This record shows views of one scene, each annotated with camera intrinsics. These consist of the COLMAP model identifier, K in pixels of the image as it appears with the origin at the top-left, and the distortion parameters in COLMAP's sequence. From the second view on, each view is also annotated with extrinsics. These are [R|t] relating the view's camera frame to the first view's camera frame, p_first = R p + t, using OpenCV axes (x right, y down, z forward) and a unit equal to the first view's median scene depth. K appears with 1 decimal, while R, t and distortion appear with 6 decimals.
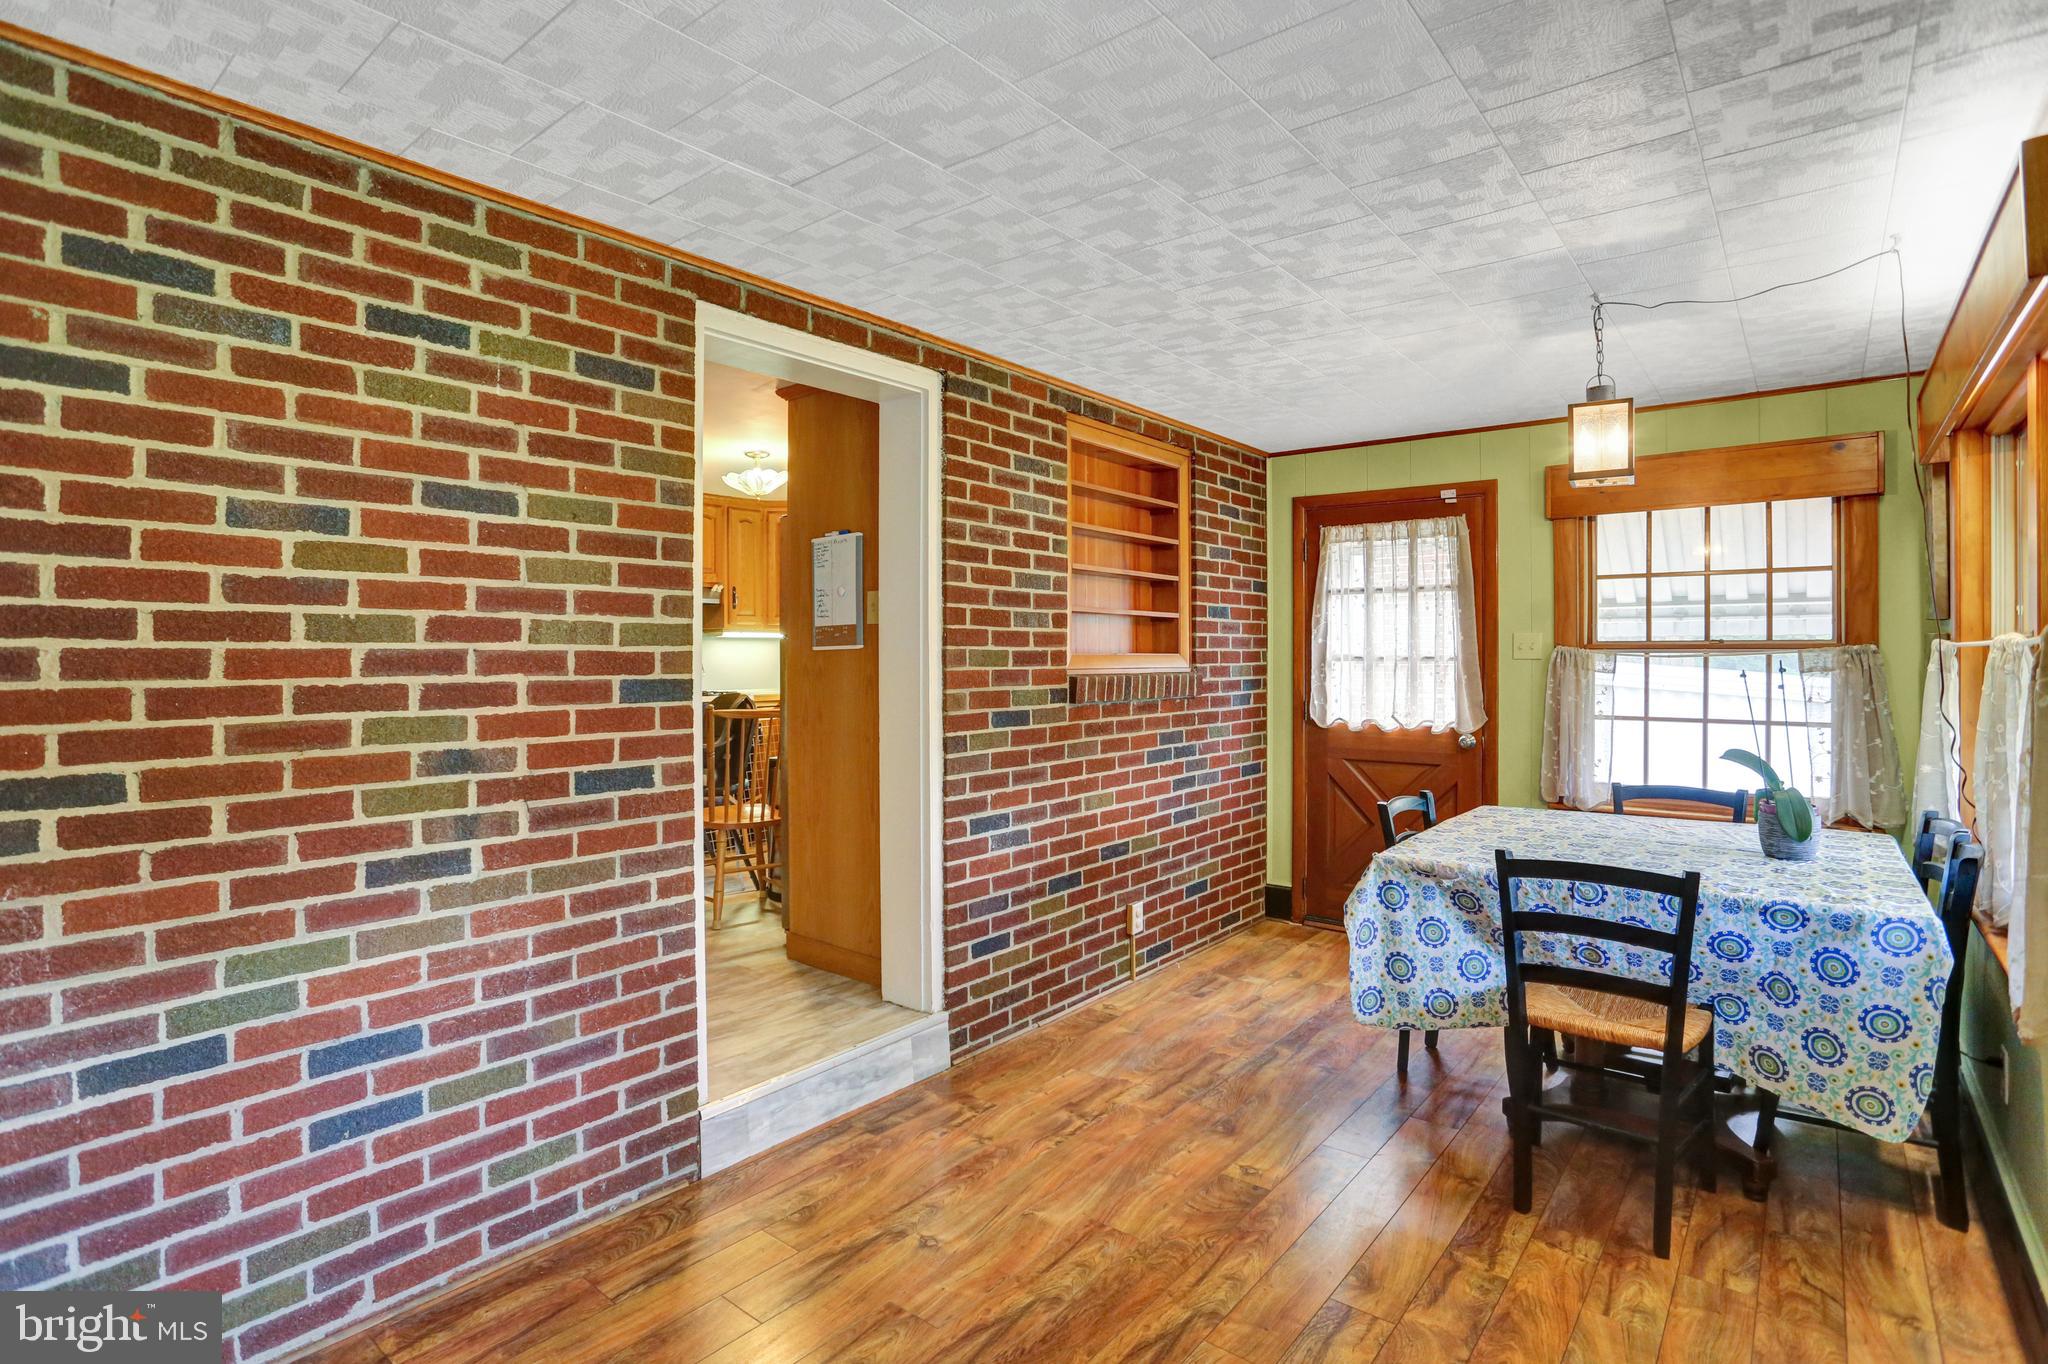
lens RADIAL K [[1003.2, 0, 1024.0], [0, 1003.2, 682.0], [0, 0, 1]] dist [-0.098576, 0.034666]
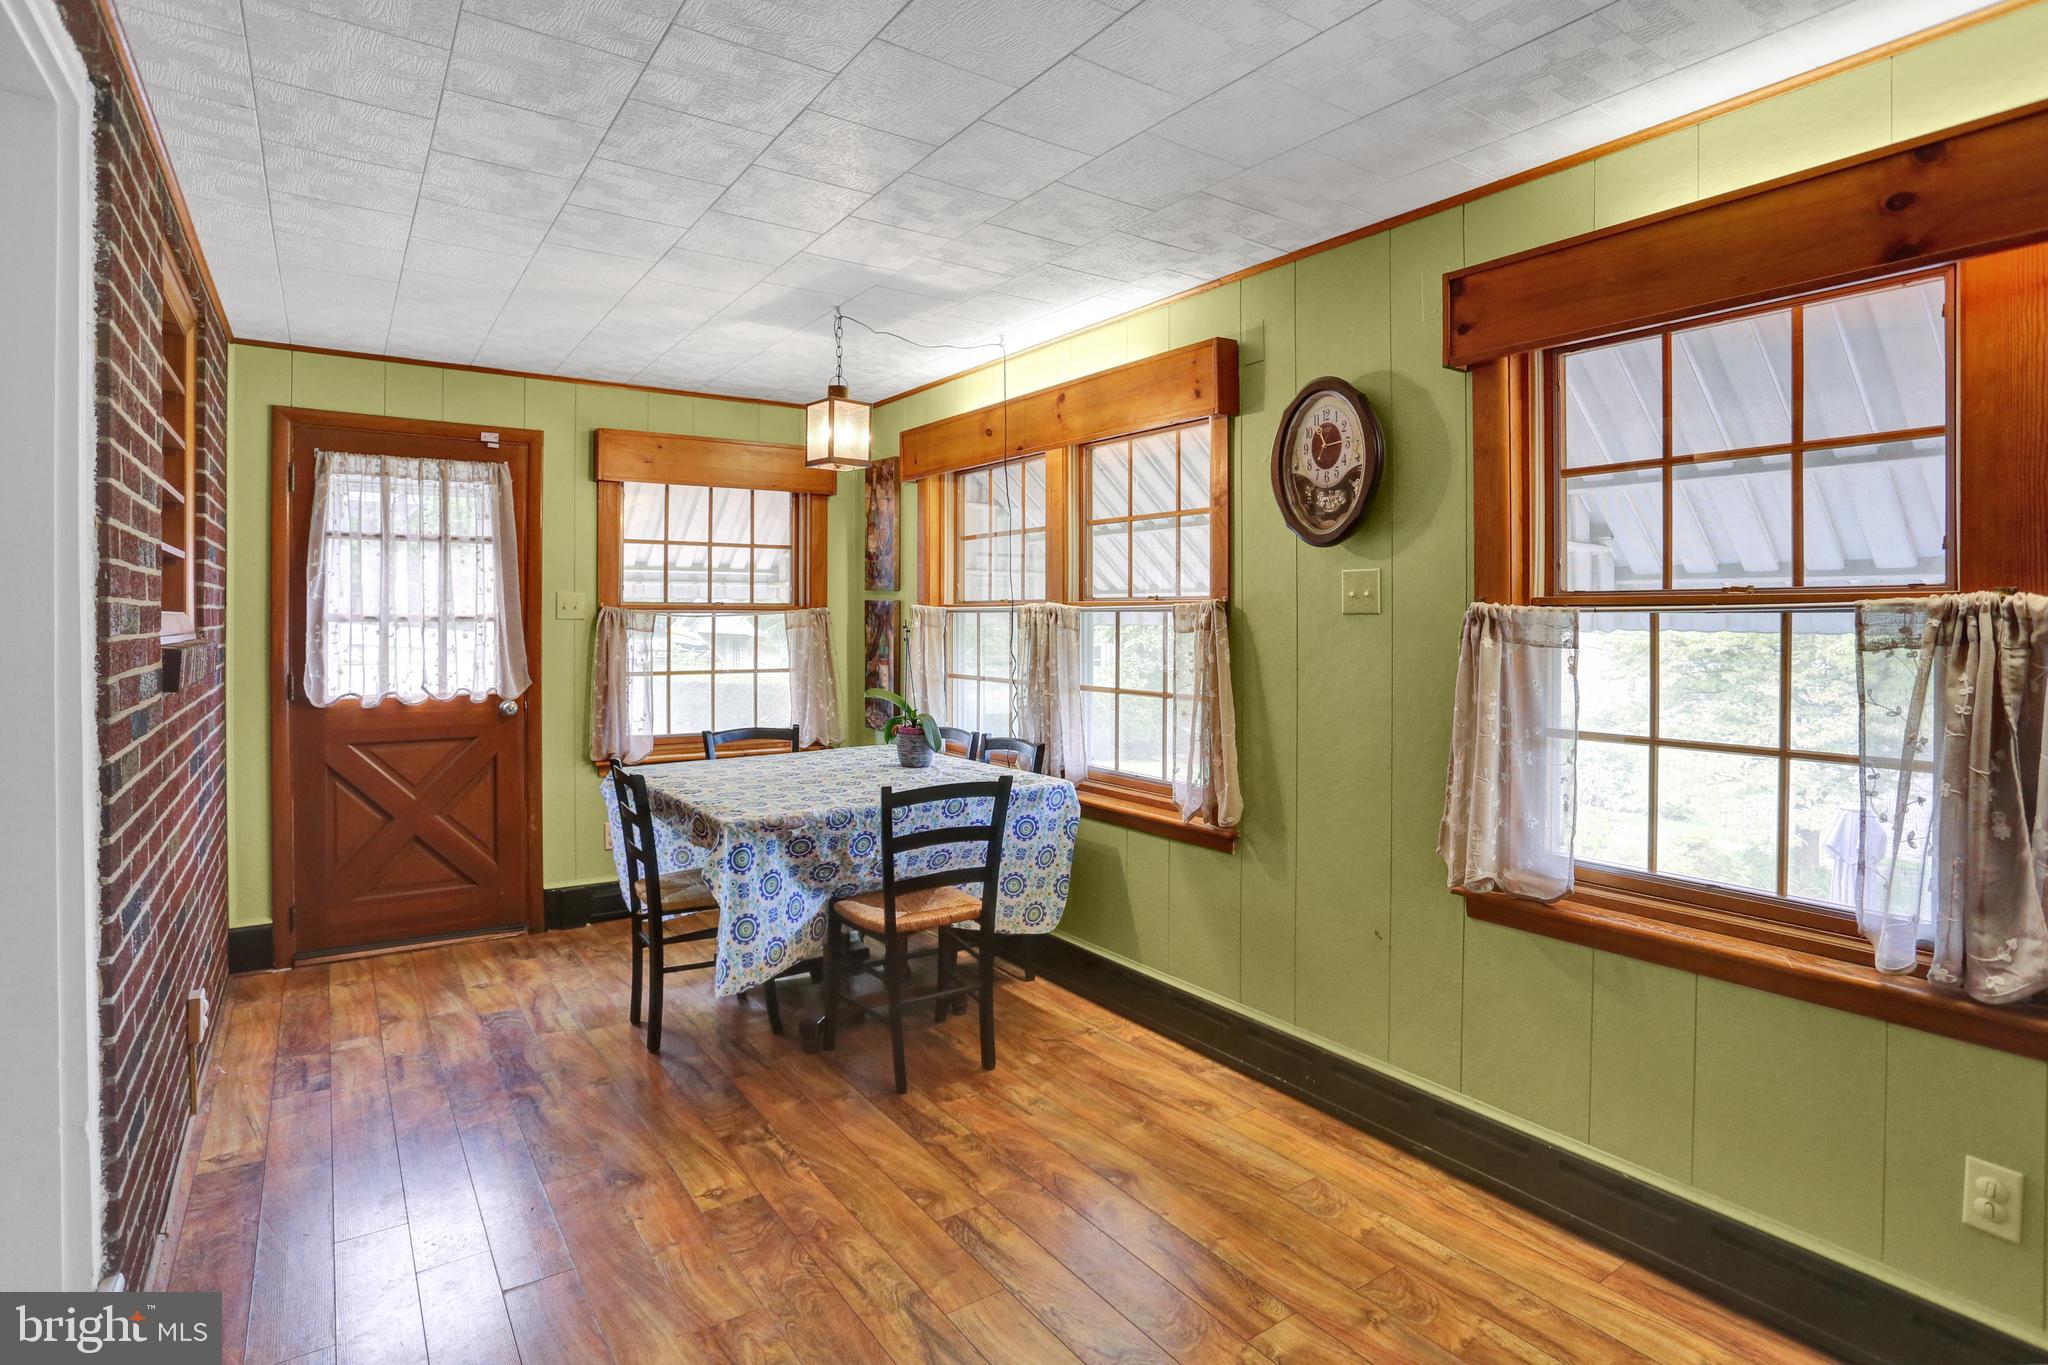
lens RADIAL K [[1017.0, 0, 1018.3], [0, 1017.0, 648.5], [0, 0, 1]] dist [-0.086117, 0.038251]
pose [[0.265243, -0.027684, 0.963784, -0.351092], [0.020557, 0.999523, 0.023053, -0.008127], [-0.963962, 0.013698, 0.265685, 0.309564]]
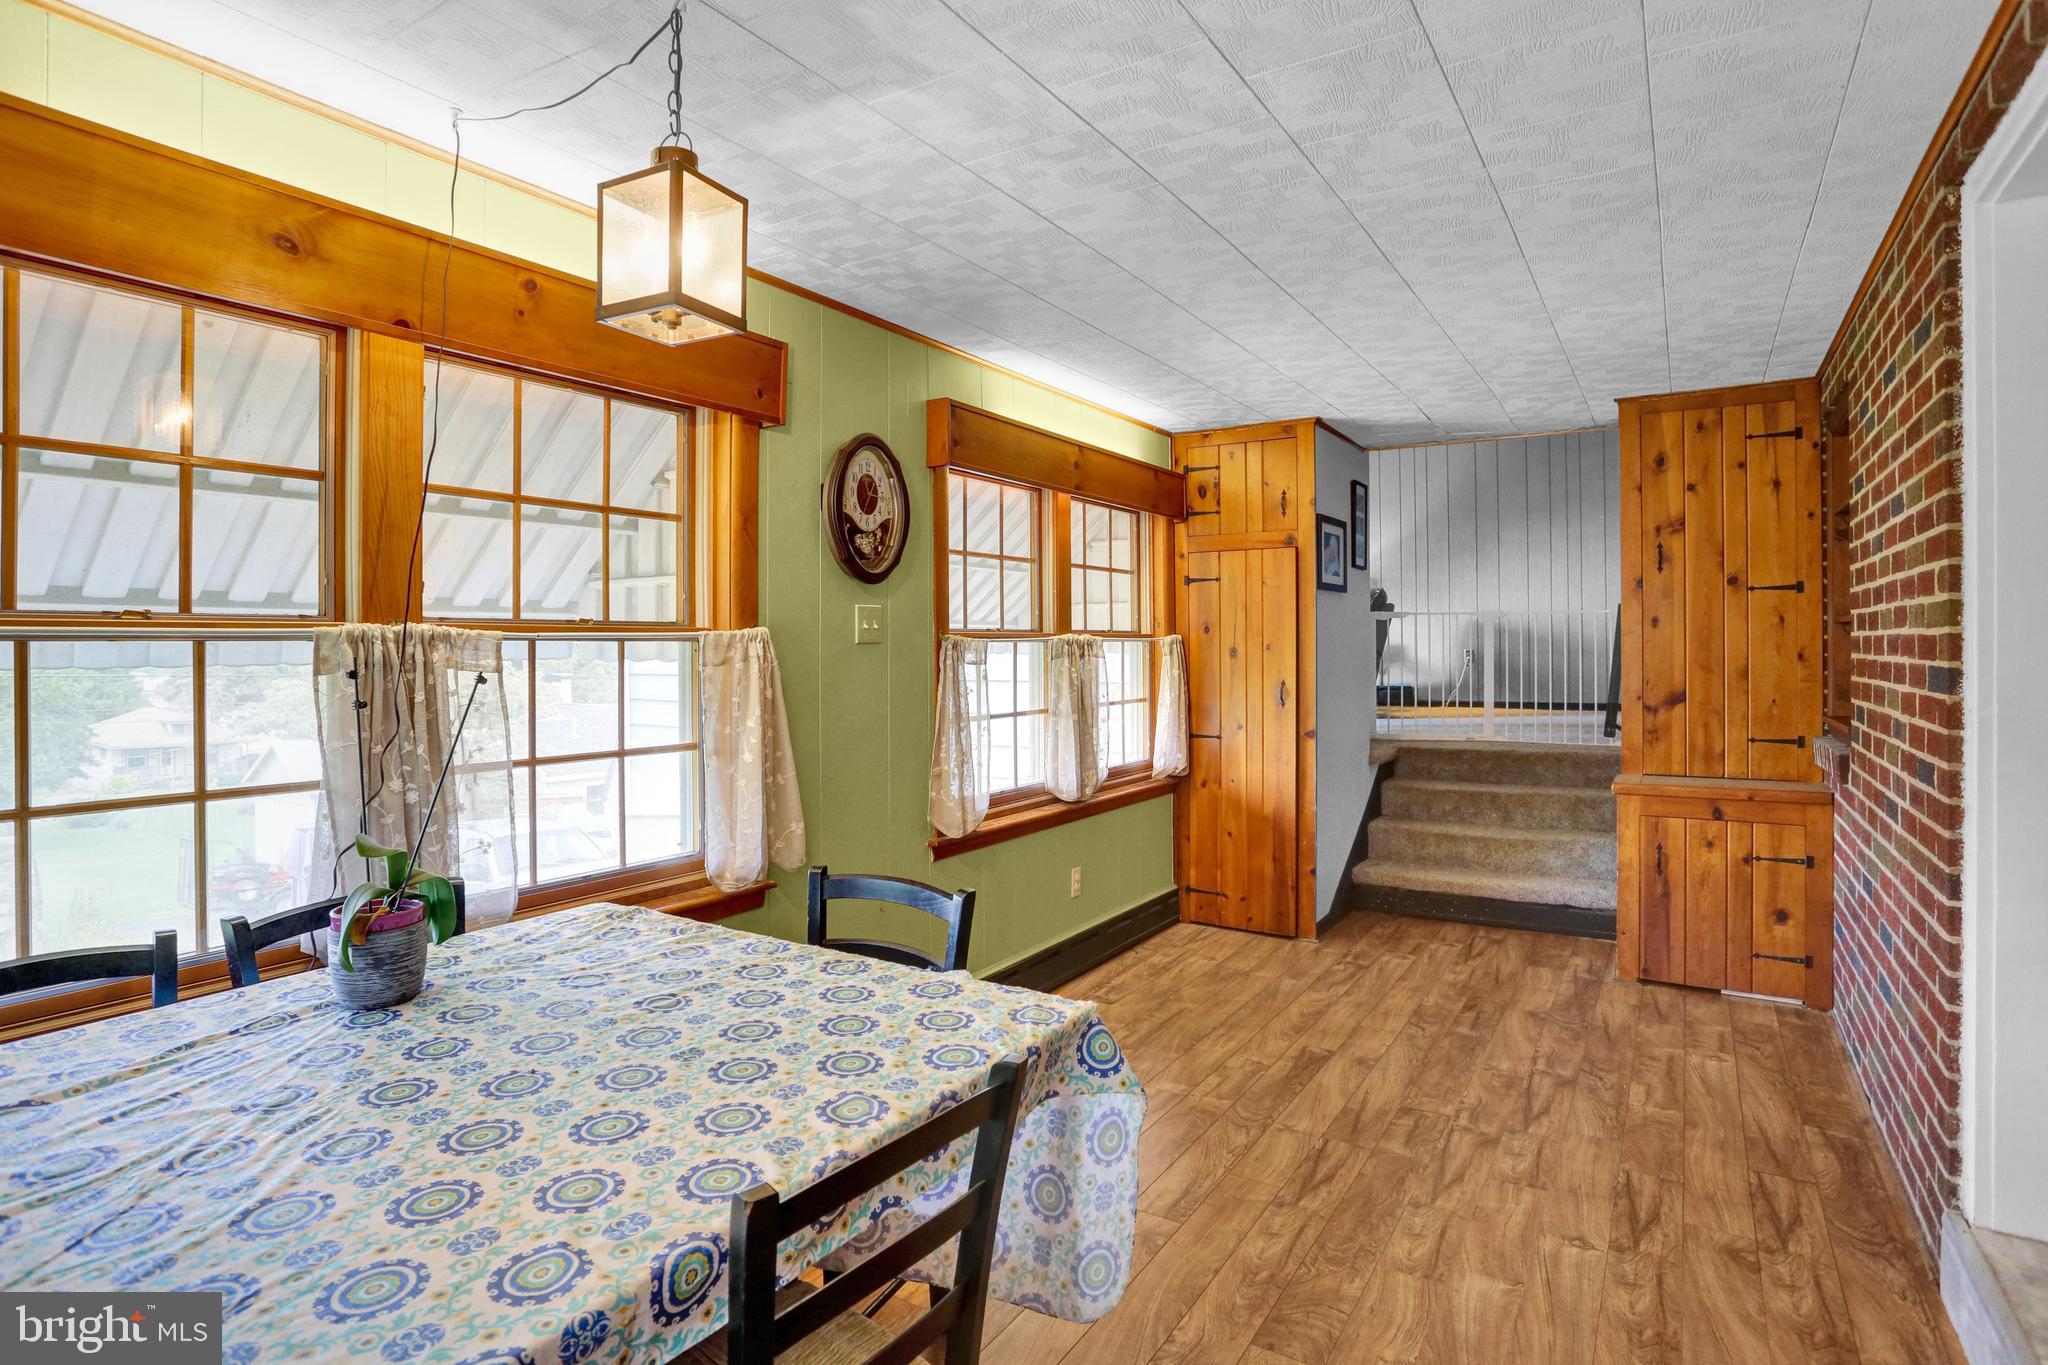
lens RADIAL K [[1017.0, 0, 1018.3], [0, 1017.0, 648.5], [0, 0, 1]] dist [-0.086117, 0.038251]
pose [[-0.994928, 0.007391, -0.100319, 0.310180], [0.004399, 0.999540, 0.030010, -0.029041], [0.100494, 0.029417, -0.994503, 1.057332]]
